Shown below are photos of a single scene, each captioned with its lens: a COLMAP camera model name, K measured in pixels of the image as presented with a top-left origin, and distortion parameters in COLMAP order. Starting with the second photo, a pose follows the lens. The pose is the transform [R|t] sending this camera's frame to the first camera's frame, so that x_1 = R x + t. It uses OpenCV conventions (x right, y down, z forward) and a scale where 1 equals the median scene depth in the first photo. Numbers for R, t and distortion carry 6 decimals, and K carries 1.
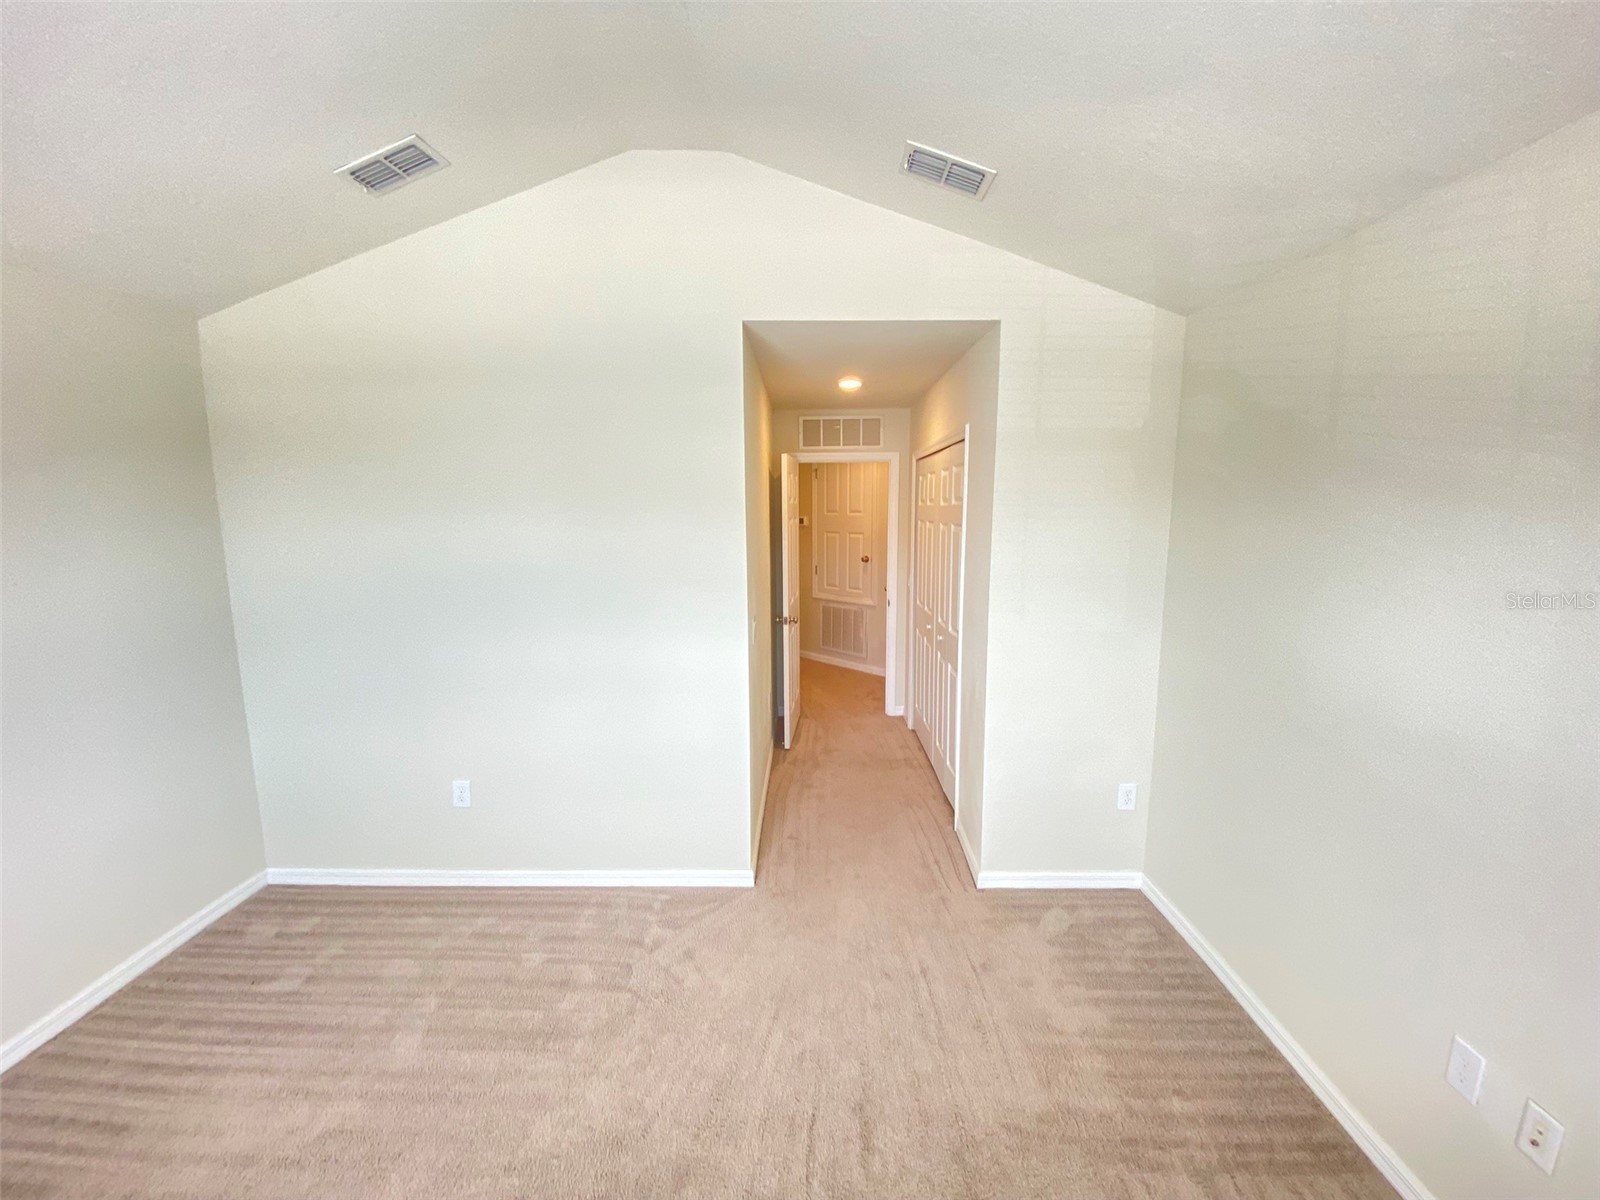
lens RADIAL K [[651.4, 0, 796.6], [0, 651.4, 601.3], [0, 0, 1]] dist [-0.006341, -0.006517]
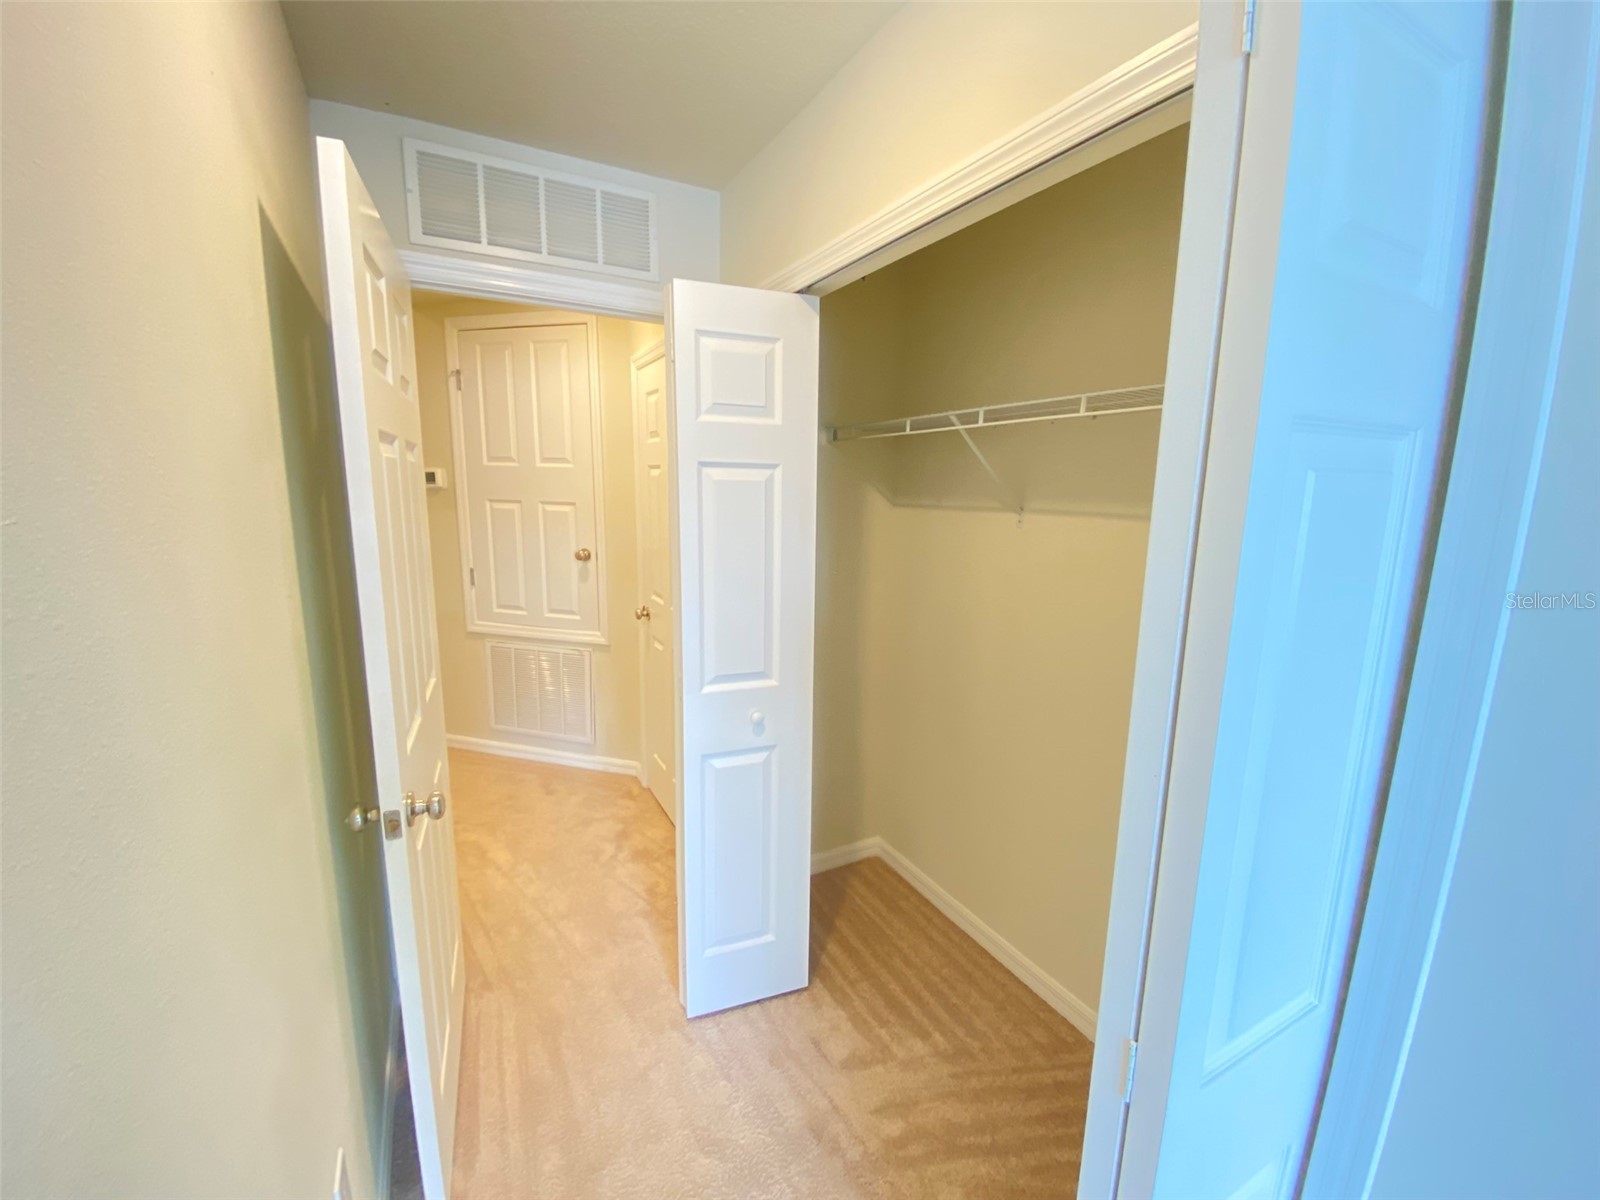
lens RADIAL K [[651.4, 0, 800.4], [0, 651.4, 606.5], [0, 0, 1]] dist [-0.006341, -0.006517]
pose [[0.867901, -0.064511, 0.492530, 0.002315], [0.041777, 0.997498, 0.057035, -0.057514], [-0.494977, -0.028925, 0.868424, 0.594318]]
